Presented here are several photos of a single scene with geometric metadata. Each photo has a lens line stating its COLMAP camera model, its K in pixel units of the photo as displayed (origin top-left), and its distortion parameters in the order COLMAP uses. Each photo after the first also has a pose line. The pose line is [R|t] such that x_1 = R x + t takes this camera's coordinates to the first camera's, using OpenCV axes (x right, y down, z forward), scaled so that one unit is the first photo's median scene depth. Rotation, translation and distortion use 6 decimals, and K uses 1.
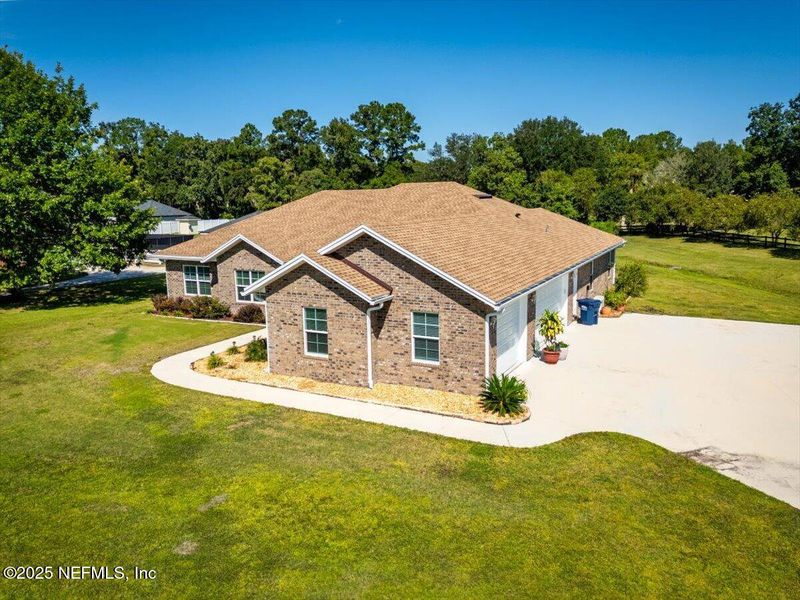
lens RADIAL K [[602.3, 0, 399.7], [0, 602.3, 298.9], [0, 0, 1]] dist [0.060143, -0.001815]
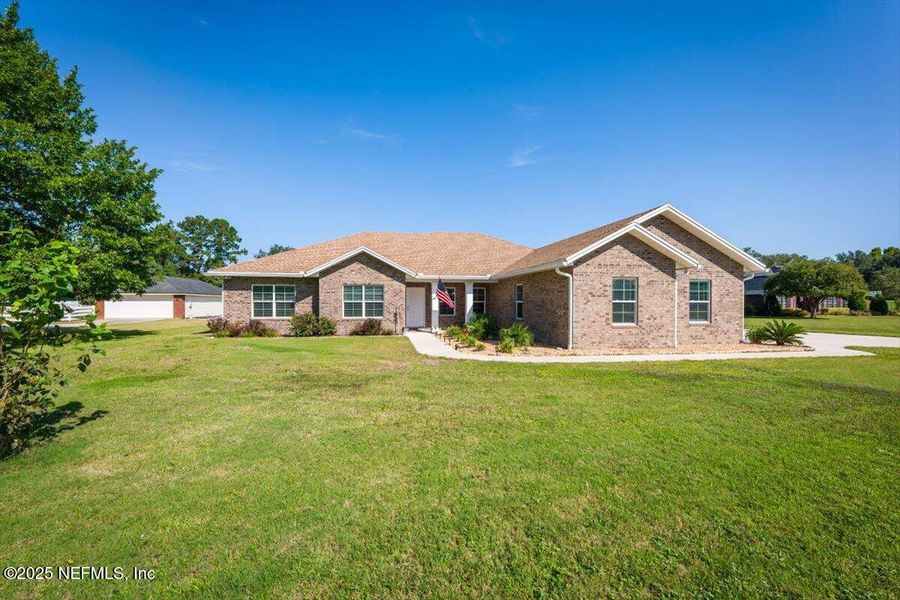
lens RADIAL K [[367.9, 0, 450.7], [0, 367.9, 304.4], [0, 0, 1]] dist [0.001961, -0.000119]
pose [[0.784865, 0.015533, 0.619472, -0.766689], [0.088796, 0.986550, -0.137241, 0.119802], [-0.613272, 0.162722, 0.772929, 0.687323]]
